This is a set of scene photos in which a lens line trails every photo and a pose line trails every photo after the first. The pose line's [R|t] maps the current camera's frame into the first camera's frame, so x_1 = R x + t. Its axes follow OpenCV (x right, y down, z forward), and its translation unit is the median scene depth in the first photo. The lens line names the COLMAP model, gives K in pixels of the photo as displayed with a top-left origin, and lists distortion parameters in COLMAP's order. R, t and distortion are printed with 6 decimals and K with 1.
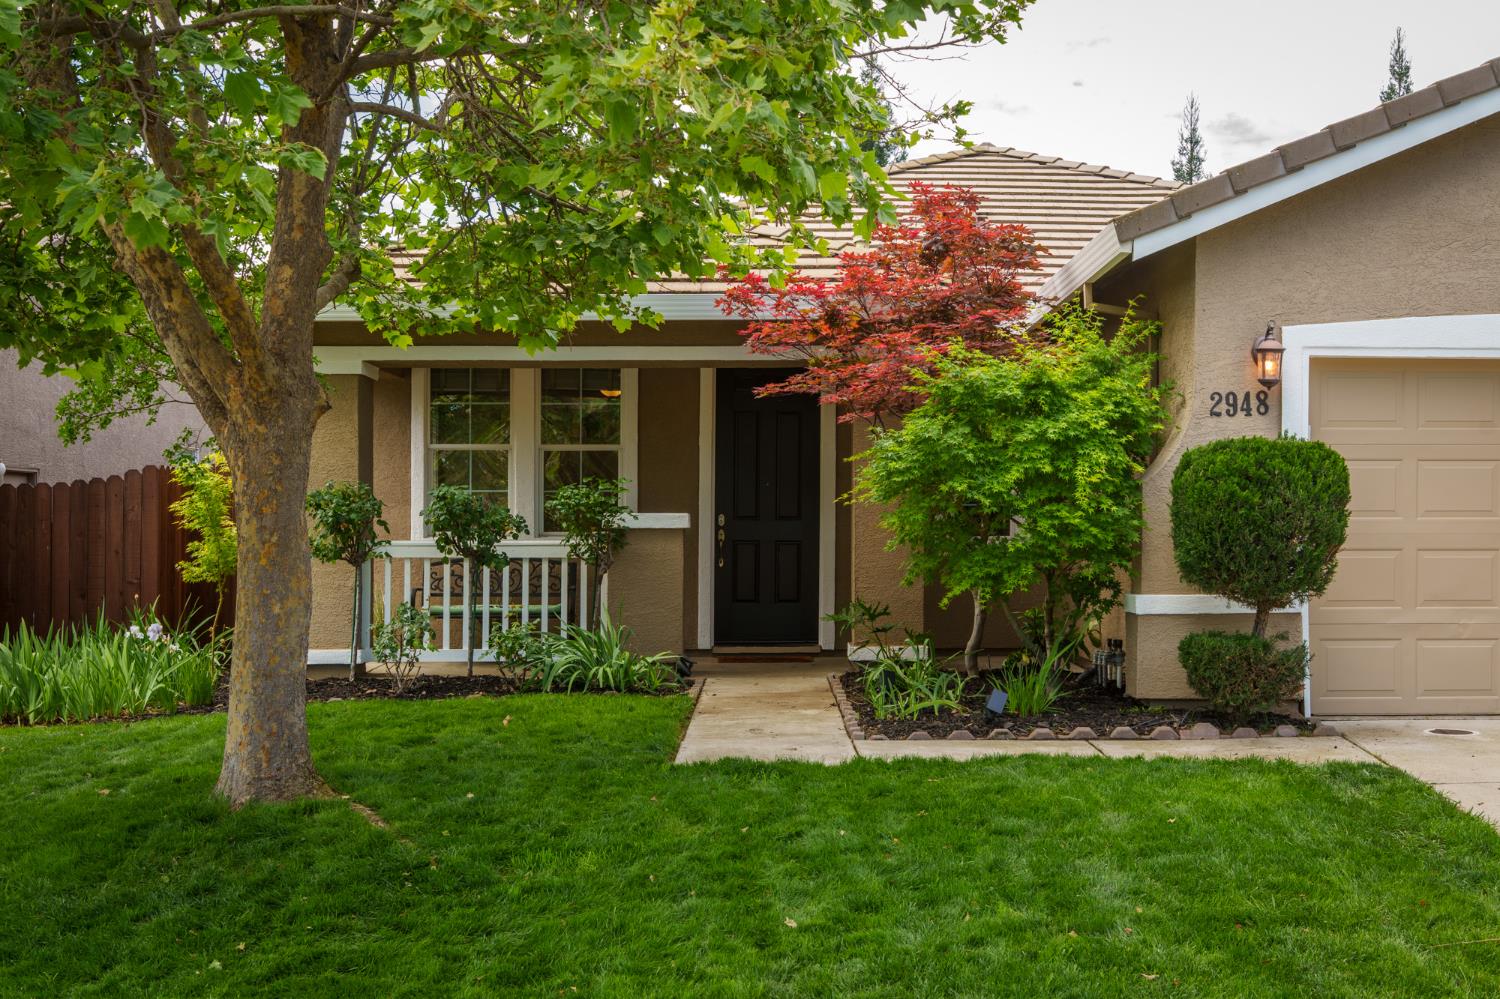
lens RADIAL K [[1734.5, 0, 760.3], [0, 1734.5, 487.0], [0, 0, 1]] dist [-0.014408, 0.000000]
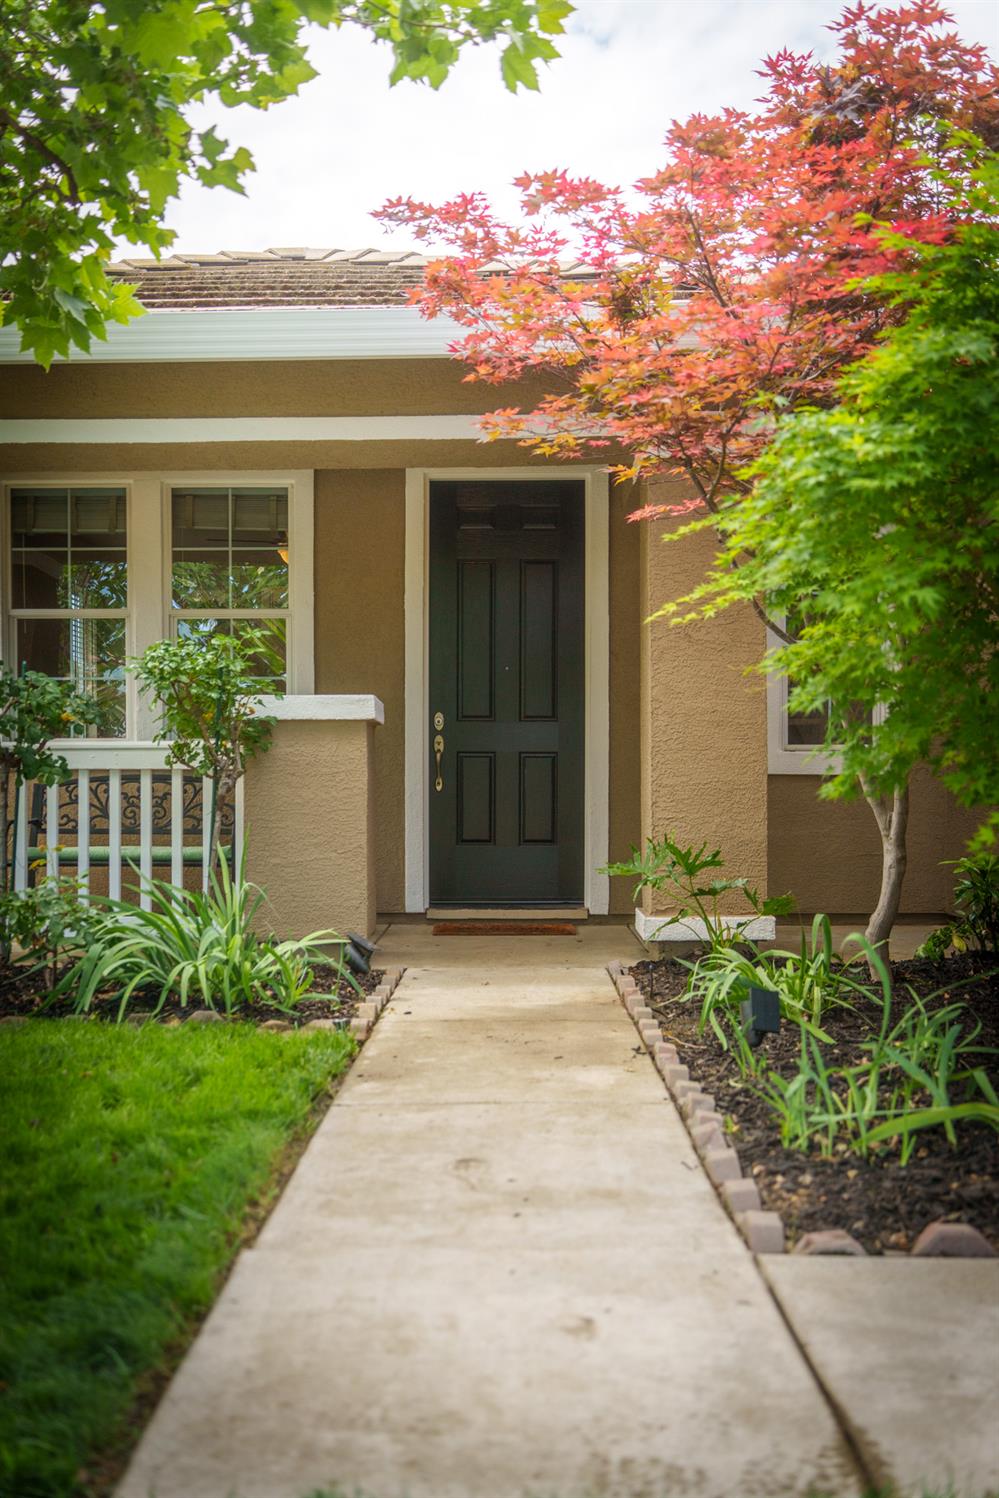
lens RADIAL K [[1890.0, 0, 496.1], [0, 1890.0, 747.3], [0, 0, 1]] dist [-0.183506, 0.000000]
pose [[0.999993, 0.001747, -0.003205, 0.002708], [-0.001700, 0.999889, 0.014781, 0.023837], [0.003230, -0.014776, 0.999886, 0.348087]]
